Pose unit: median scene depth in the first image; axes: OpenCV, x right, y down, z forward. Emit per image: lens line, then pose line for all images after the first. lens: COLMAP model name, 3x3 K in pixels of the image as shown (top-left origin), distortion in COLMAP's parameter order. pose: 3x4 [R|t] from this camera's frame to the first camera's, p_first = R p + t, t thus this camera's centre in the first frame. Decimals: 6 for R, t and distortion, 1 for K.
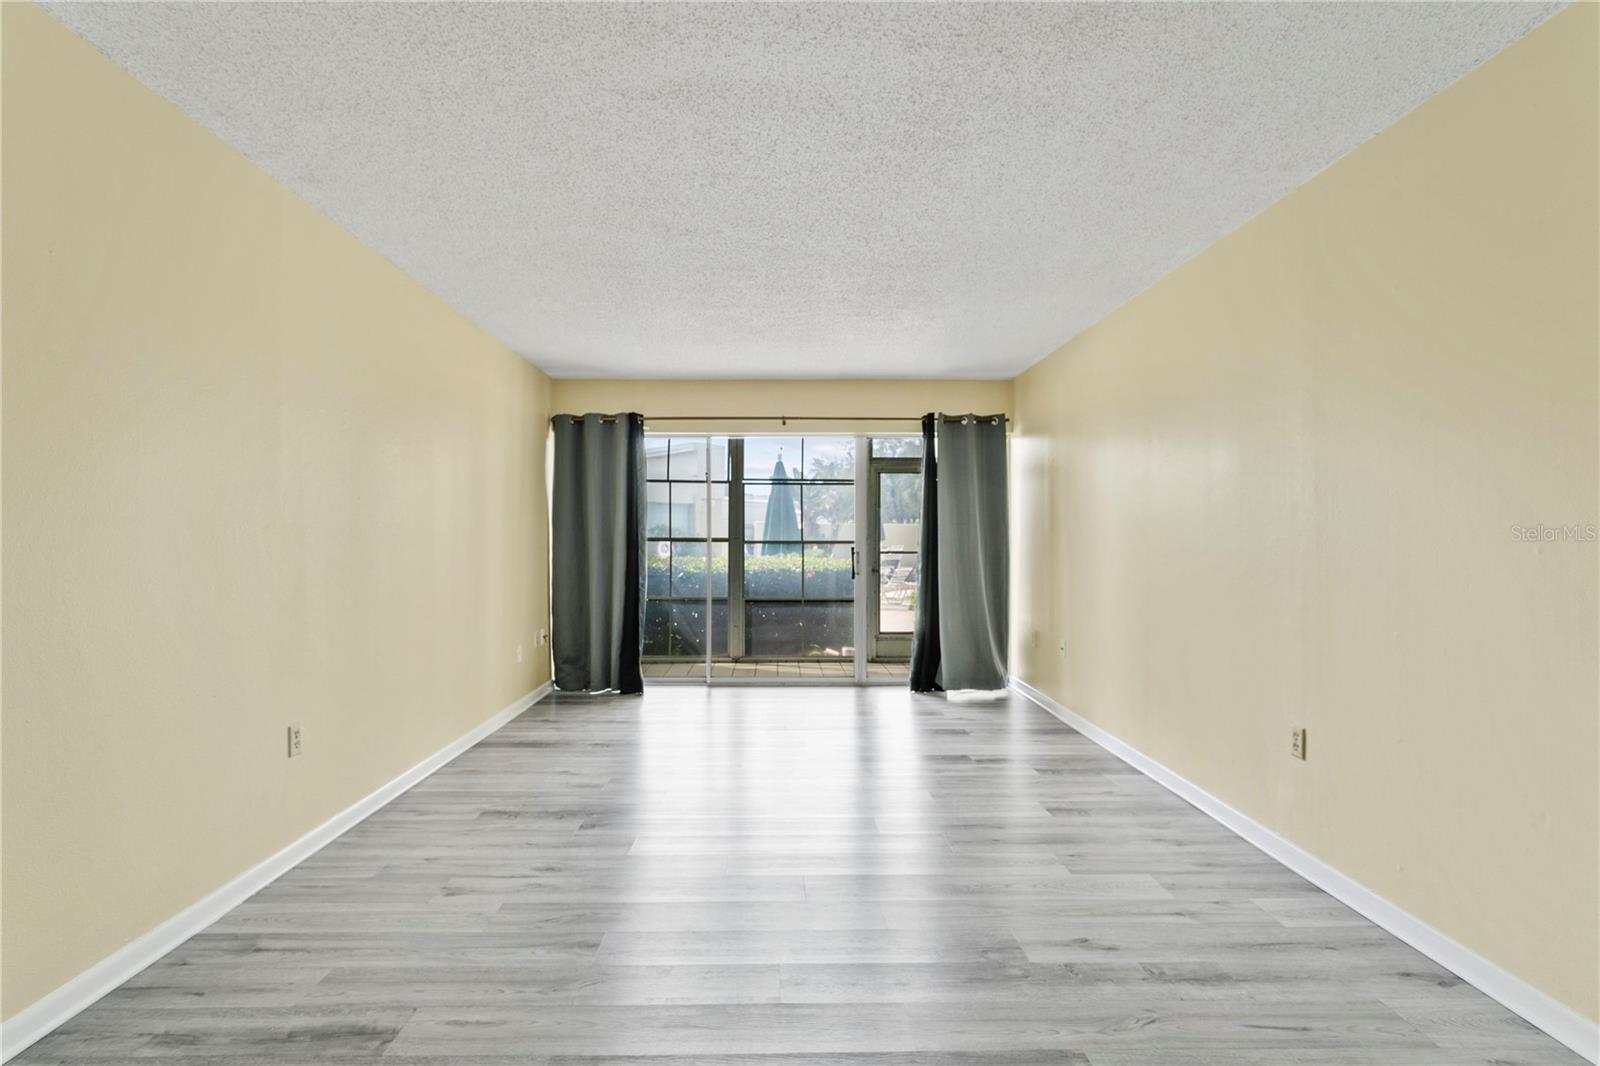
lens RADIAL K [[754.6, 0, 784.8], [0, 754.6, 533.6], [0, 0, 1]] dist [-0.001782, 0.001346]
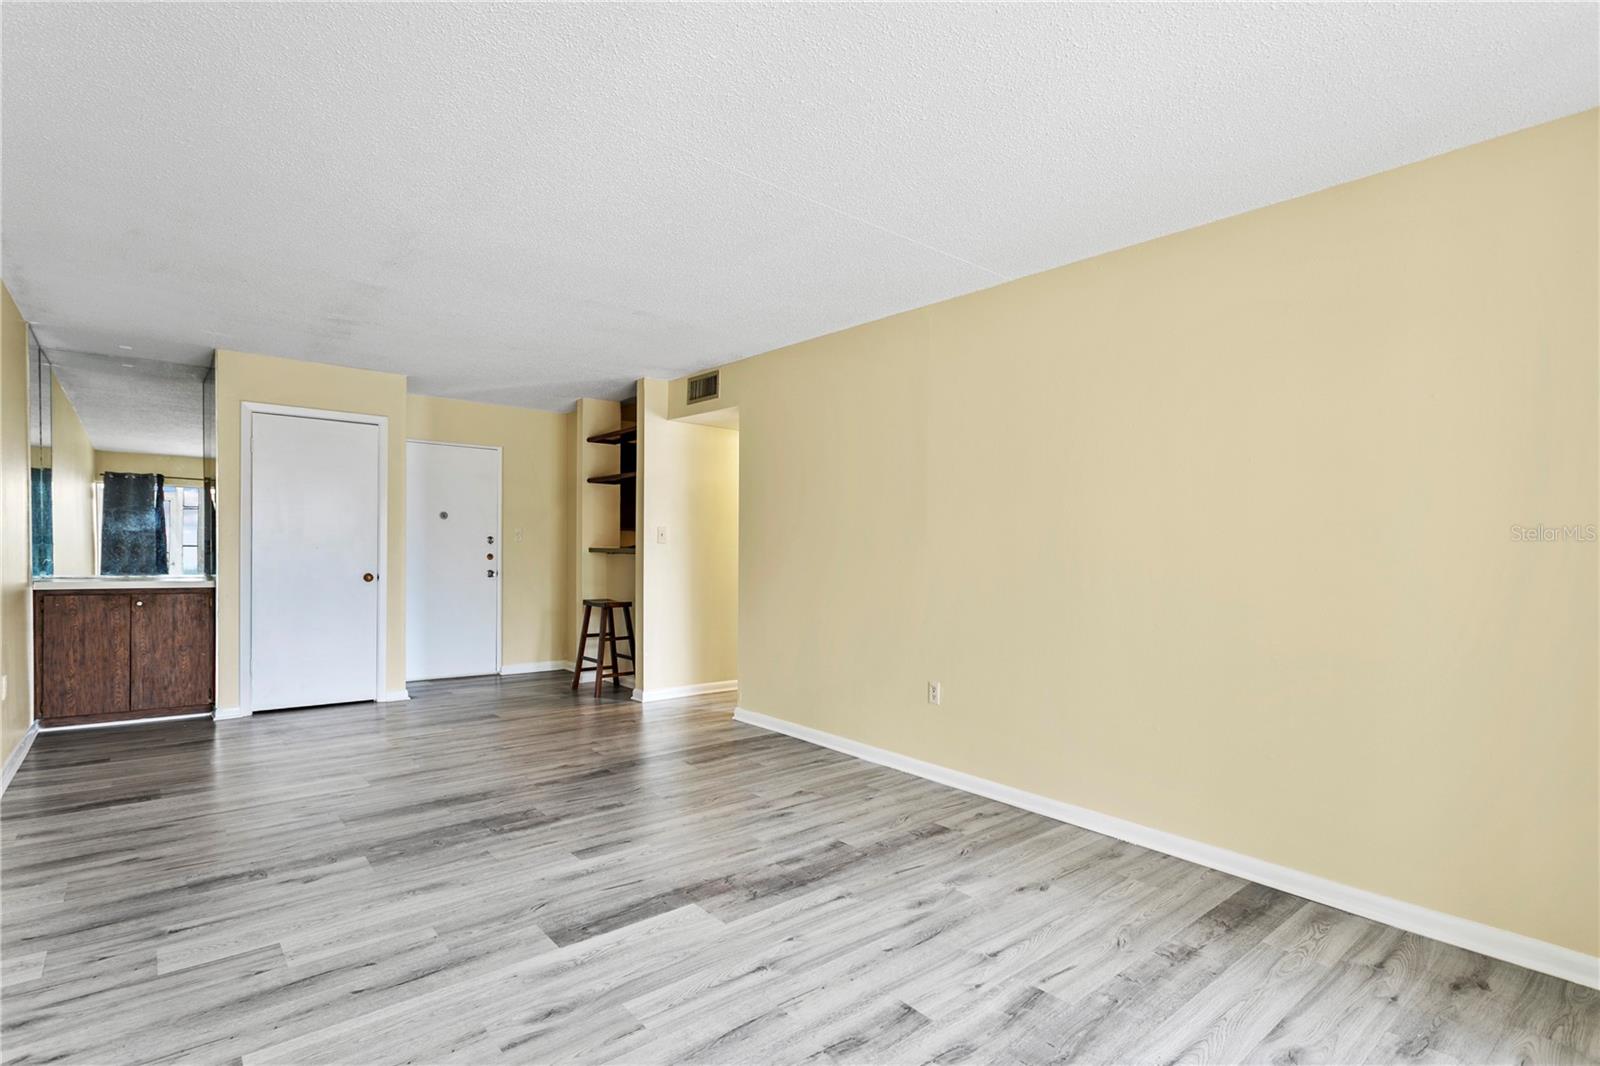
lens RADIAL K [[772.0, 0, 797.7], [0, 772.0, 565.2], [0, 0, 1]] dist [0.001056, 0.000473]
pose [[-0.770752, 0.004582, -0.637119, 0.238516], [-0.010769, 0.999738, 0.020219, 0.004440], [0.637044, 0.022445, -0.770501, 1.000830]]
